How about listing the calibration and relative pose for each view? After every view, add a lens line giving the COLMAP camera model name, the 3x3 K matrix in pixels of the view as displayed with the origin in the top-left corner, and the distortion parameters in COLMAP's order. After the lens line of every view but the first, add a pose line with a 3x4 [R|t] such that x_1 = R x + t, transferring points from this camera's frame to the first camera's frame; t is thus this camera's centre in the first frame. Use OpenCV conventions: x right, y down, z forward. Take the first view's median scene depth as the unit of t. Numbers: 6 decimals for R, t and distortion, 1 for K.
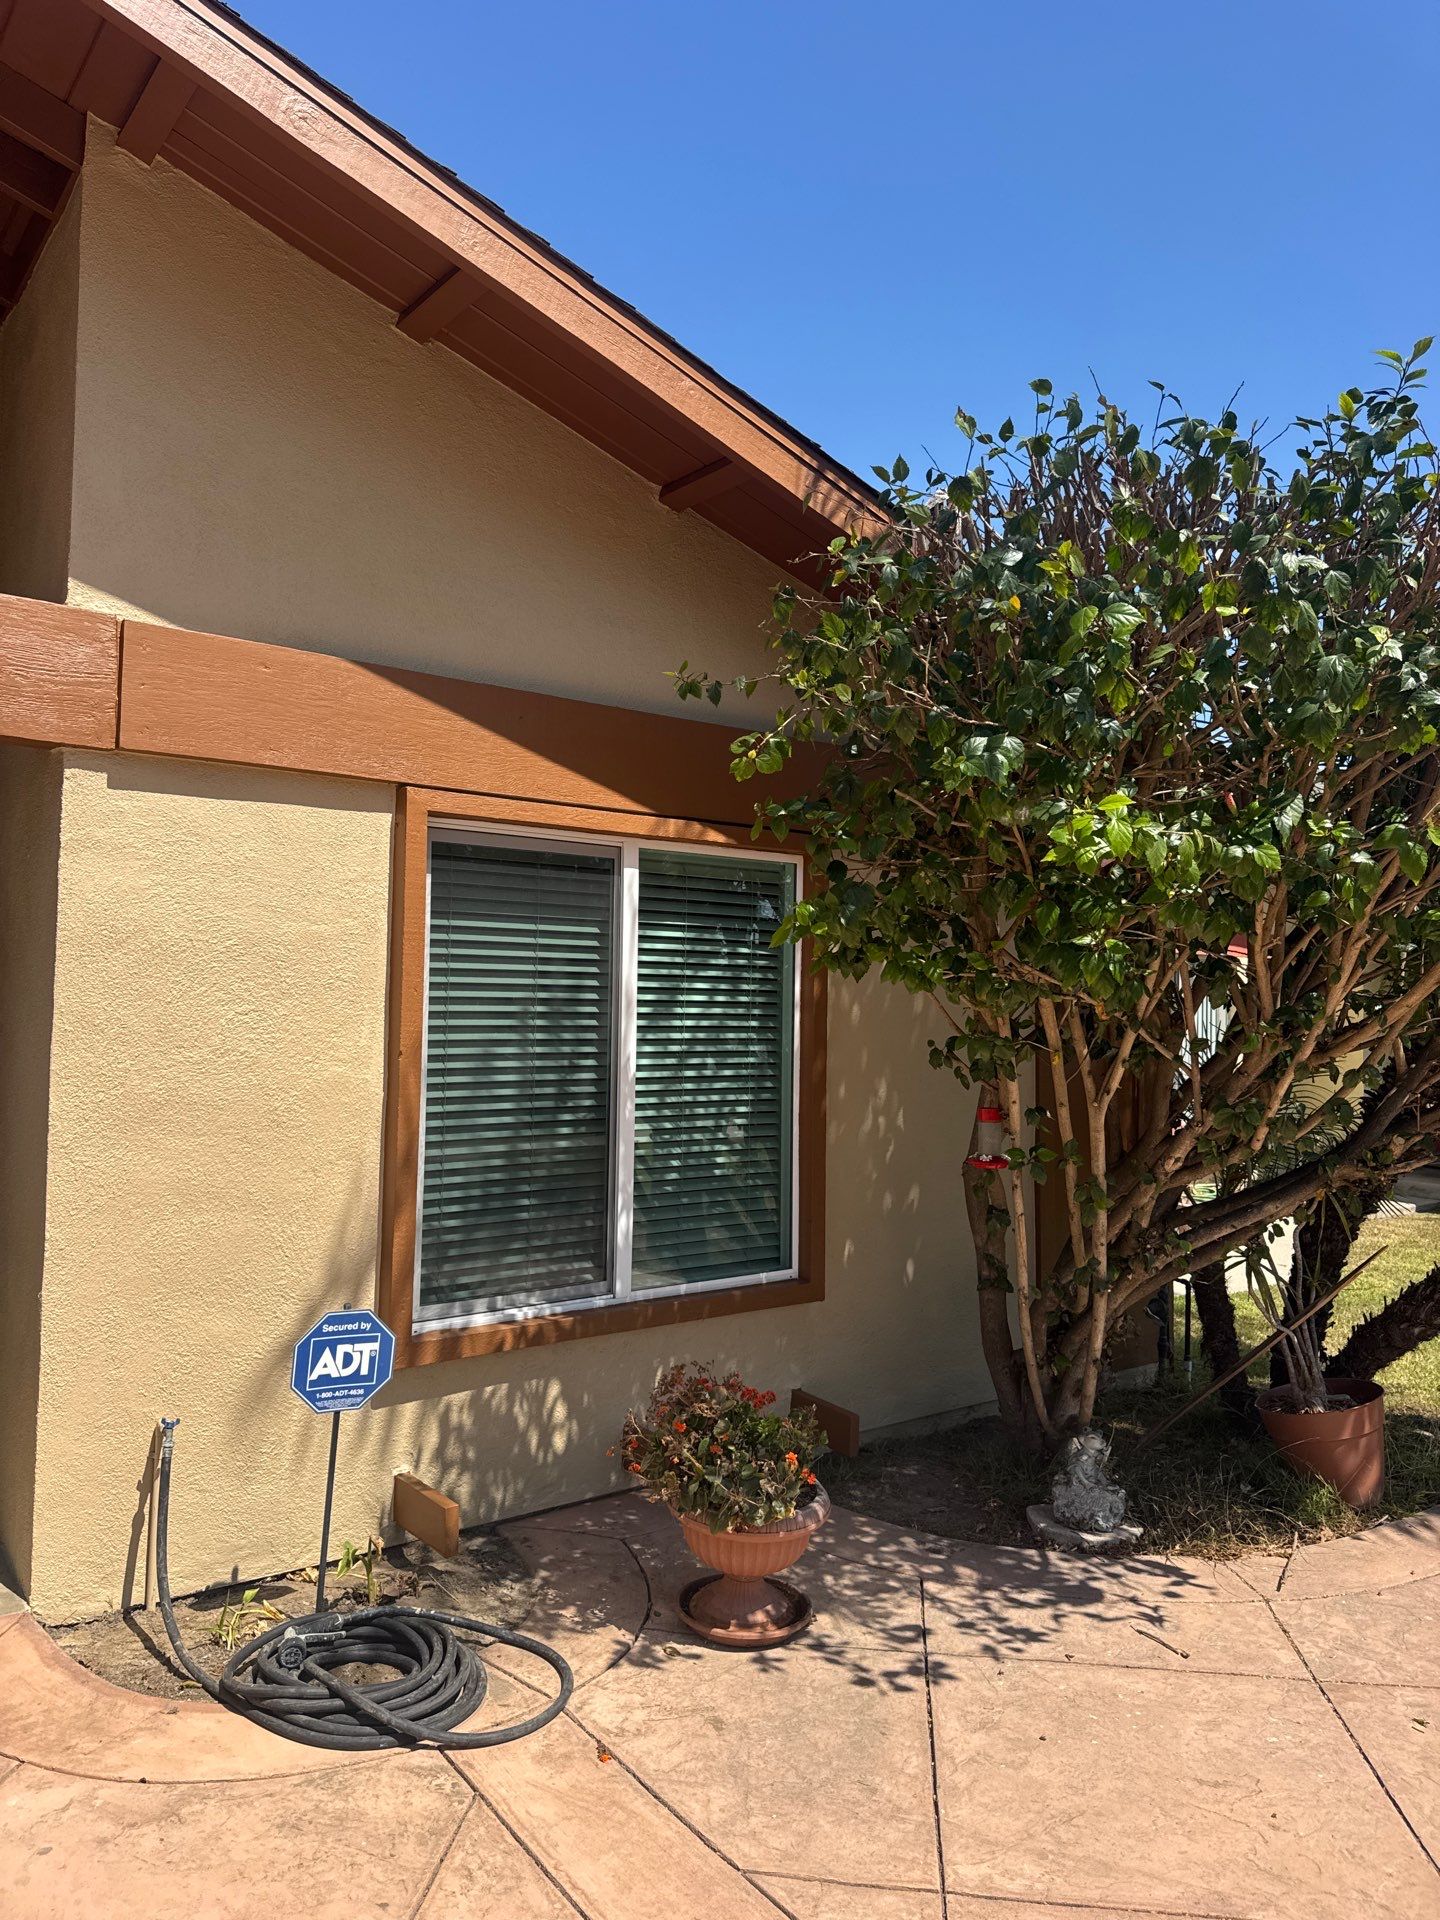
lens RADIAL K [[1344.2, 0, 725.3], [0, 1344.2, 944.4], [0, 0, 1]] dist [0.034886, -0.047646]
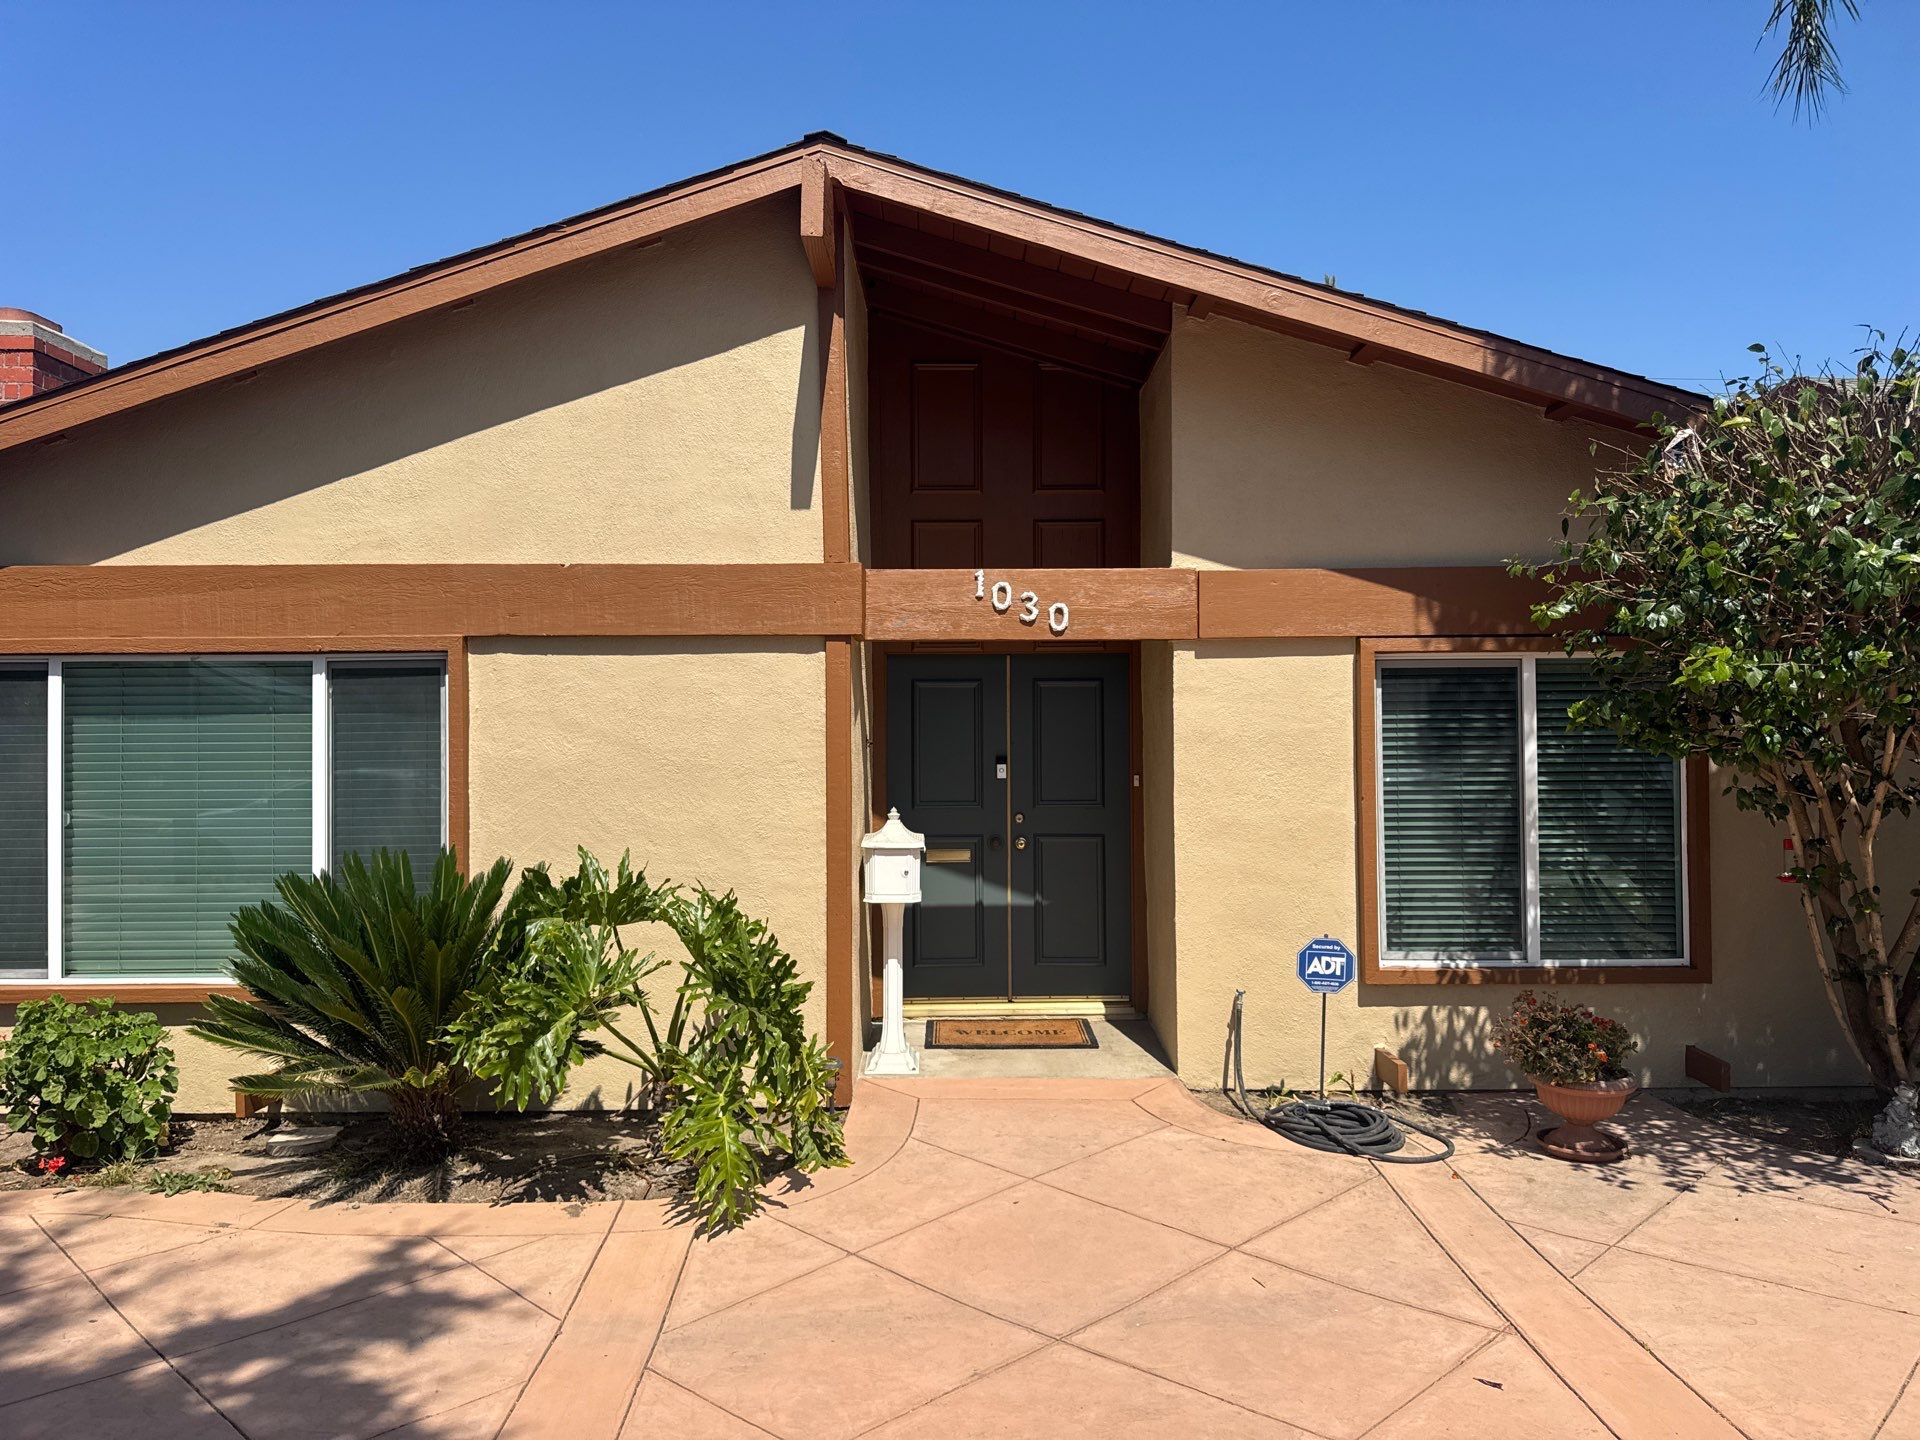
lens RADIAL K [[1344.2, 0, 960.0], [0, 1344.2, 720.0], [0, 0, 1]] dist [0.034886, -0.047646]
pose [[0.791231, -0.037086, -0.610392, 0.444774], [0.047239, 0.998883, 0.000545, -0.046264], [0.609690, -0.029265, 0.792099, -0.723898]]
